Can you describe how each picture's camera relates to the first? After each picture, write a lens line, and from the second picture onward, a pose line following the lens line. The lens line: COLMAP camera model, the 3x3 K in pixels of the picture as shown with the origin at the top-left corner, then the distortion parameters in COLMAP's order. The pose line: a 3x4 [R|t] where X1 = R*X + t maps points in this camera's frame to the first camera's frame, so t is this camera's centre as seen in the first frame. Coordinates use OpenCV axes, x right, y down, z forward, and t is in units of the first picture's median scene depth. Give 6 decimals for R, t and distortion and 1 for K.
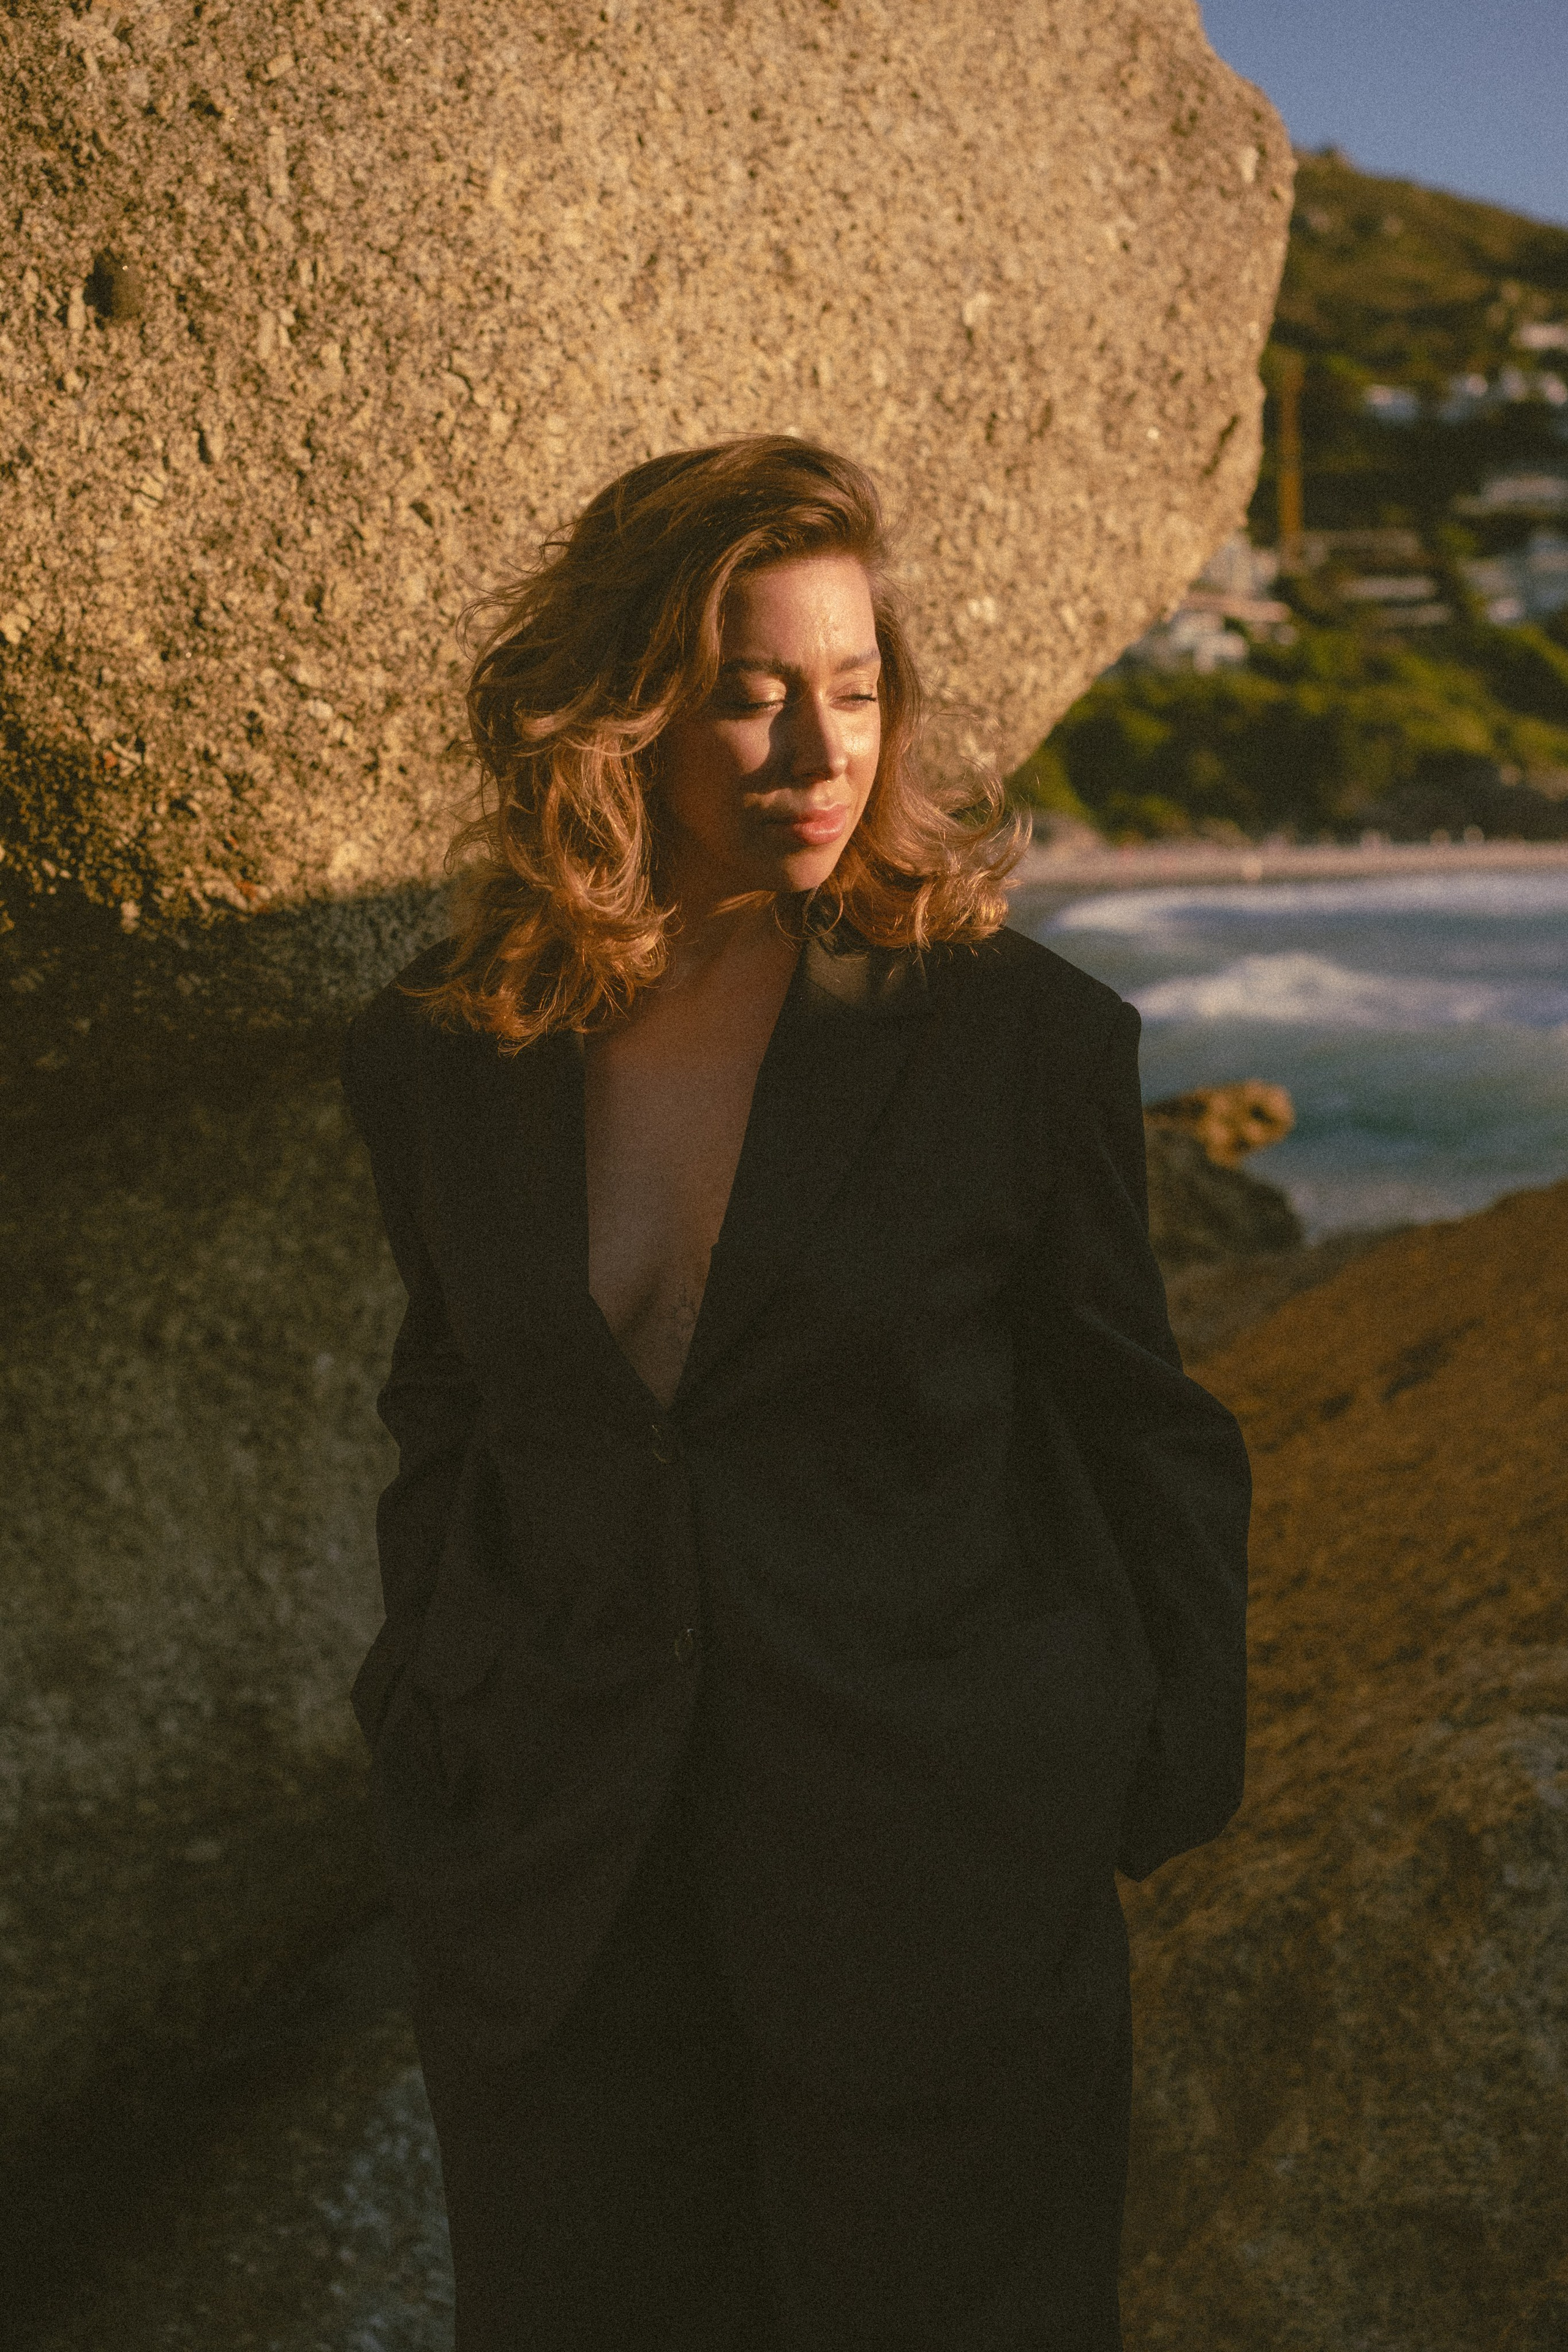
lens RADIAL K [[3343.3, 0, 784.0], [0, 3343.3, 1176.0], [0, 0, 1]] dist [0.014547, -0.093759]
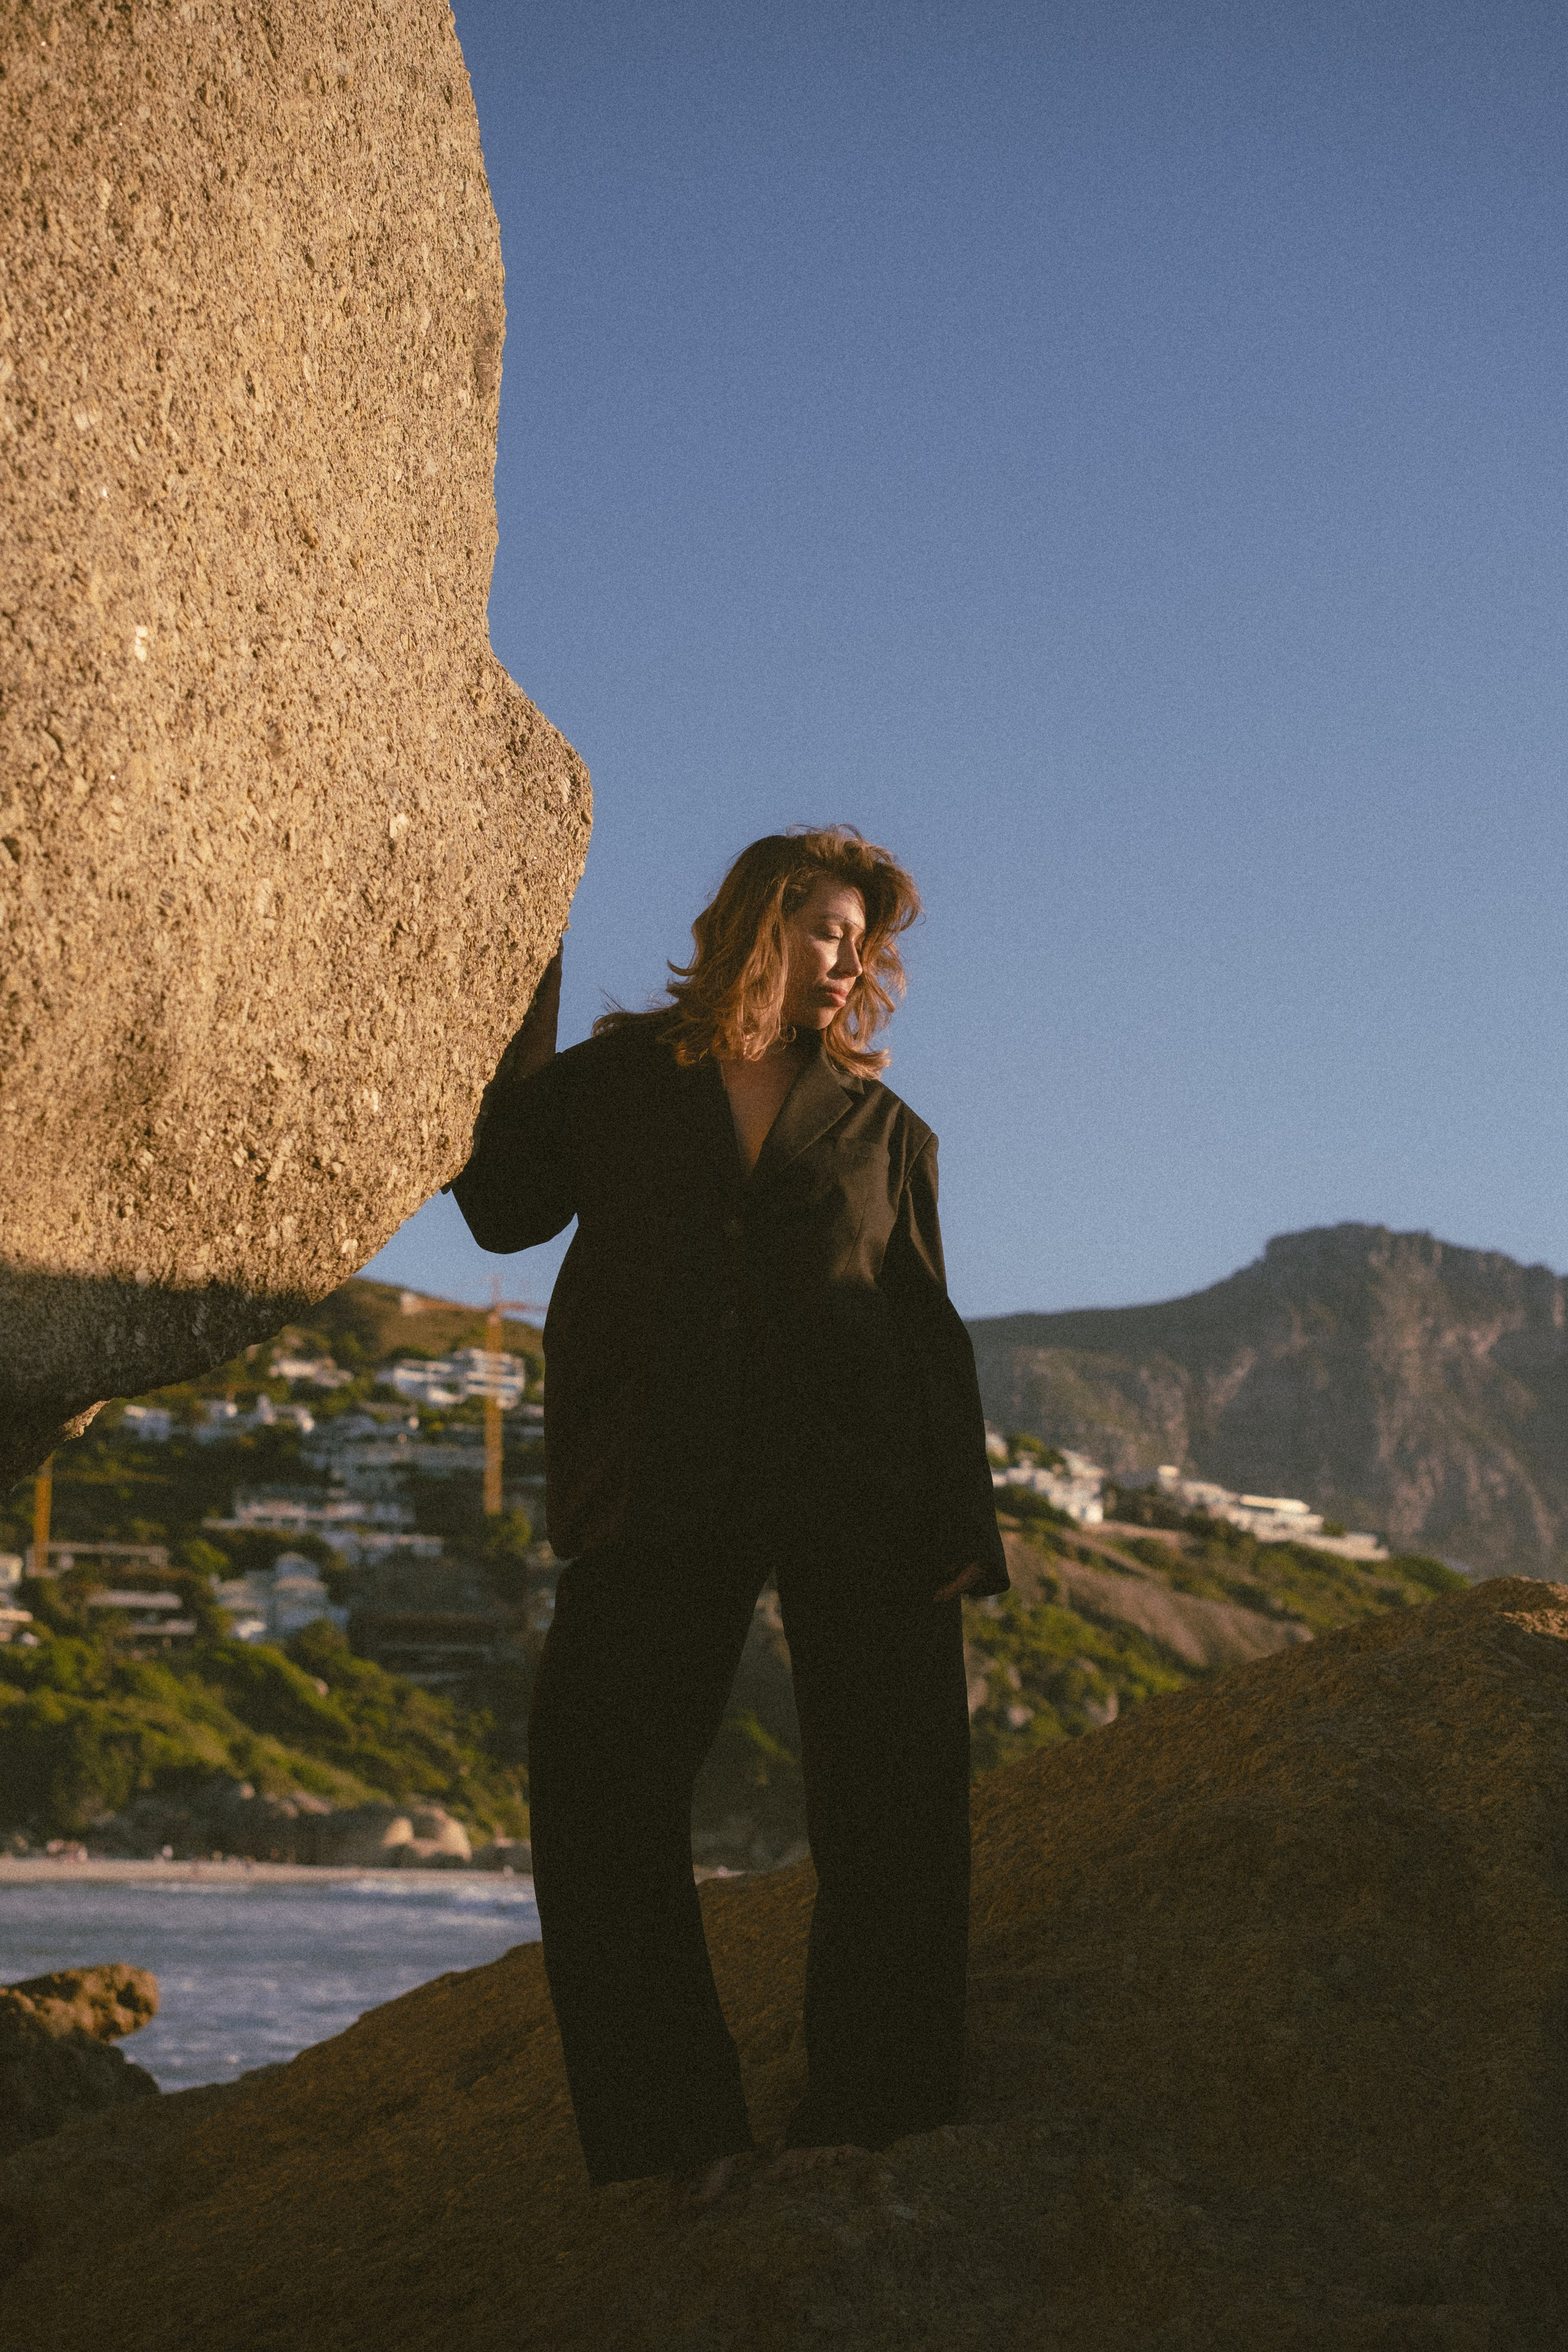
lens RADIAL K [[3343.3, 0, 784.0], [0, 3343.3, 1176.0], [0, 0, 1]] dist [0.014547, -0.093759]
pose [[0.935438, 0.100589, 0.338878, -0.219135], [0.001194, 0.957754, -0.287585, 0.203982], [-0.353489, 0.269423, 0.895799, -0.026583]]
